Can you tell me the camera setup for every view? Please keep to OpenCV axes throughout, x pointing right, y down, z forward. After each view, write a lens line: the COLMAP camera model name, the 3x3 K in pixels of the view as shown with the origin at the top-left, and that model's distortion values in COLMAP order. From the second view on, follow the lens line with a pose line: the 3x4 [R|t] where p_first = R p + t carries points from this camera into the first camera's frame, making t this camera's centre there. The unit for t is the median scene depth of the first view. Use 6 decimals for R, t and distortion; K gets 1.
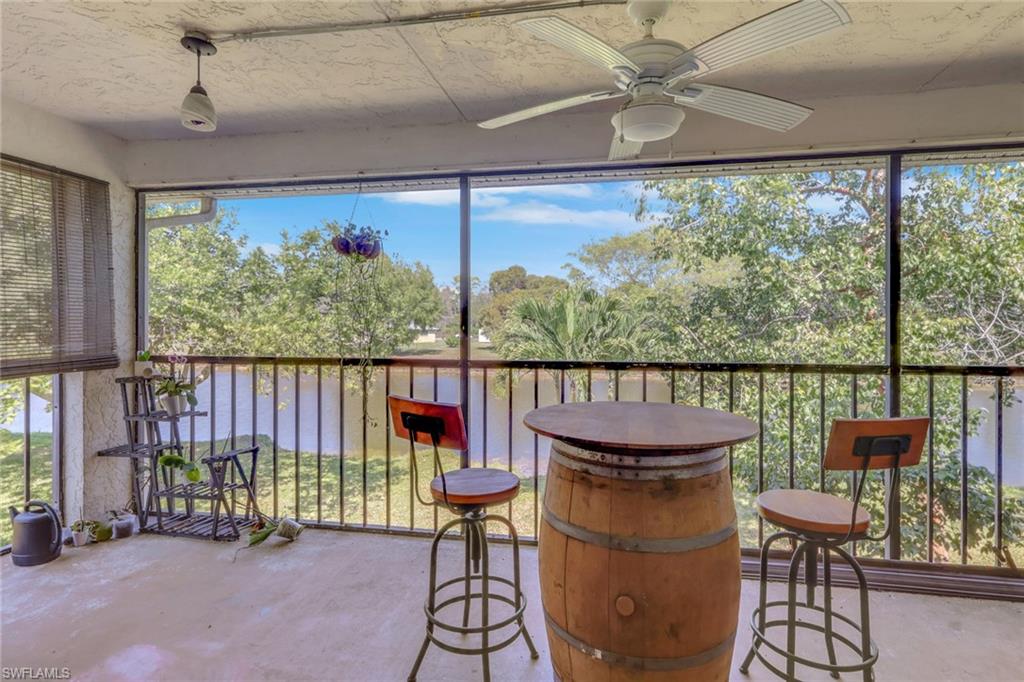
lens RADIAL K [[552.4, 0, 515.0], [0, 552.4, 331.0], [0, 0, 1]] dist [0.002538, 0.000444]
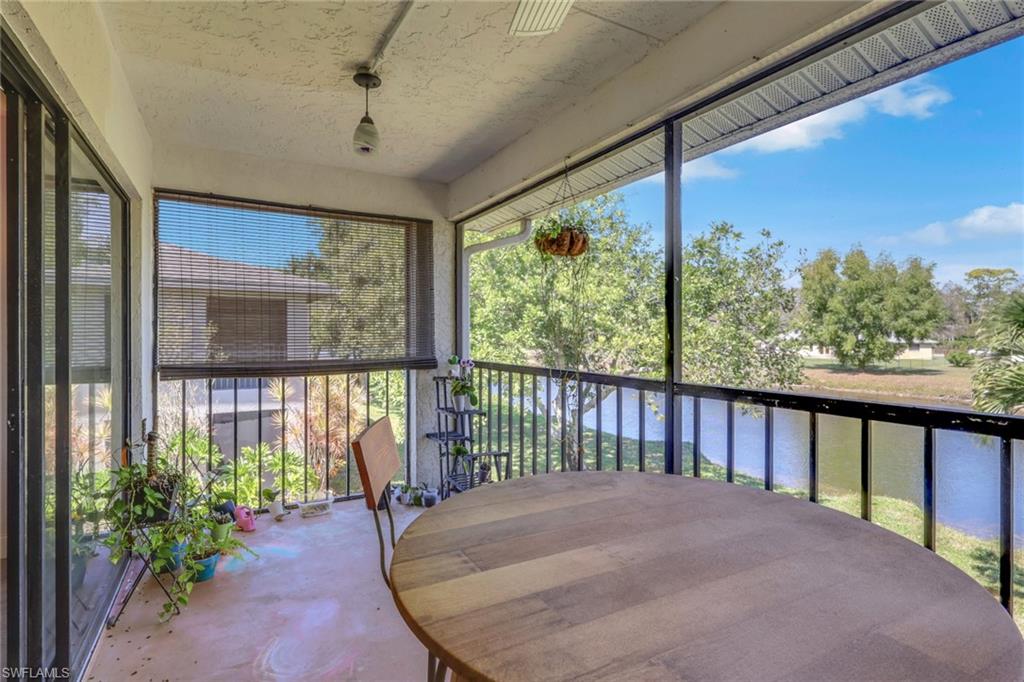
lens RADIAL K [[517.2, 0, 512.0], [0, 517.2, 341.0], [0, 0, 1]] dist [0.000935, 0.000262]
pose [[0.609721, 0.007163, -0.792584, 0.311661], [-0.010912, 0.999940, 0.000642, 0.001956], [0.792541, 0.008258, 0.609763, 0.437260]]
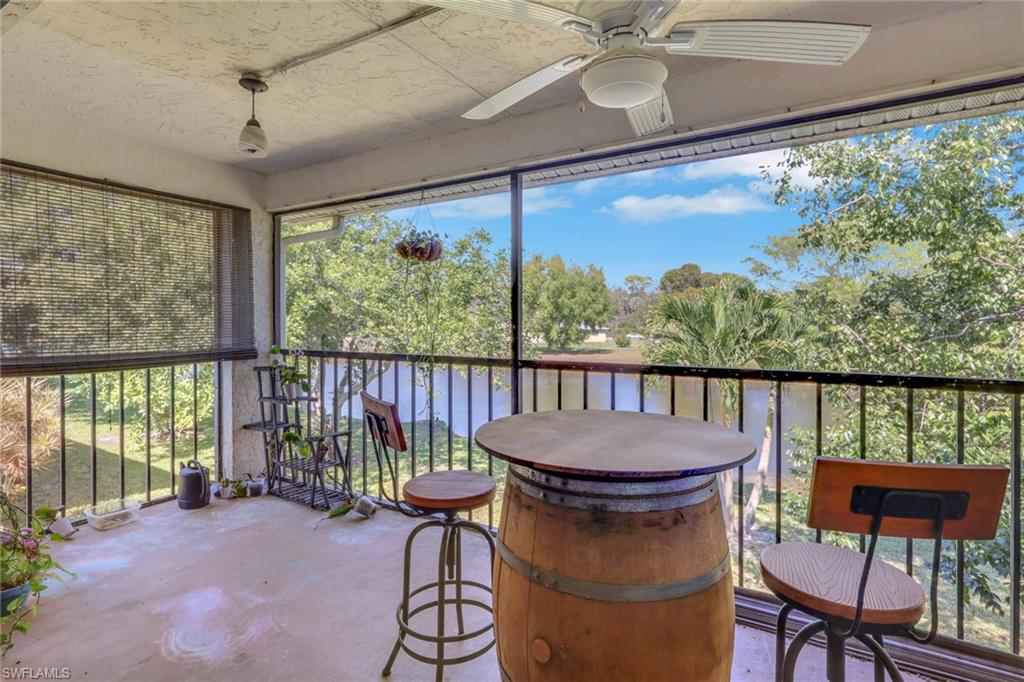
lens RADIAL K [[527.4, 0, 506.1], [0, 527.4, 332.2], [0, 0, 1]] dist [0.001959, 0.000278]
pose [[0.924400, 0.005851, -0.381380, 0.254456], [-0.004967, 0.999982, 0.003303, 0.000653], [0.381393, -0.001159, 0.924412, 0.124612]]
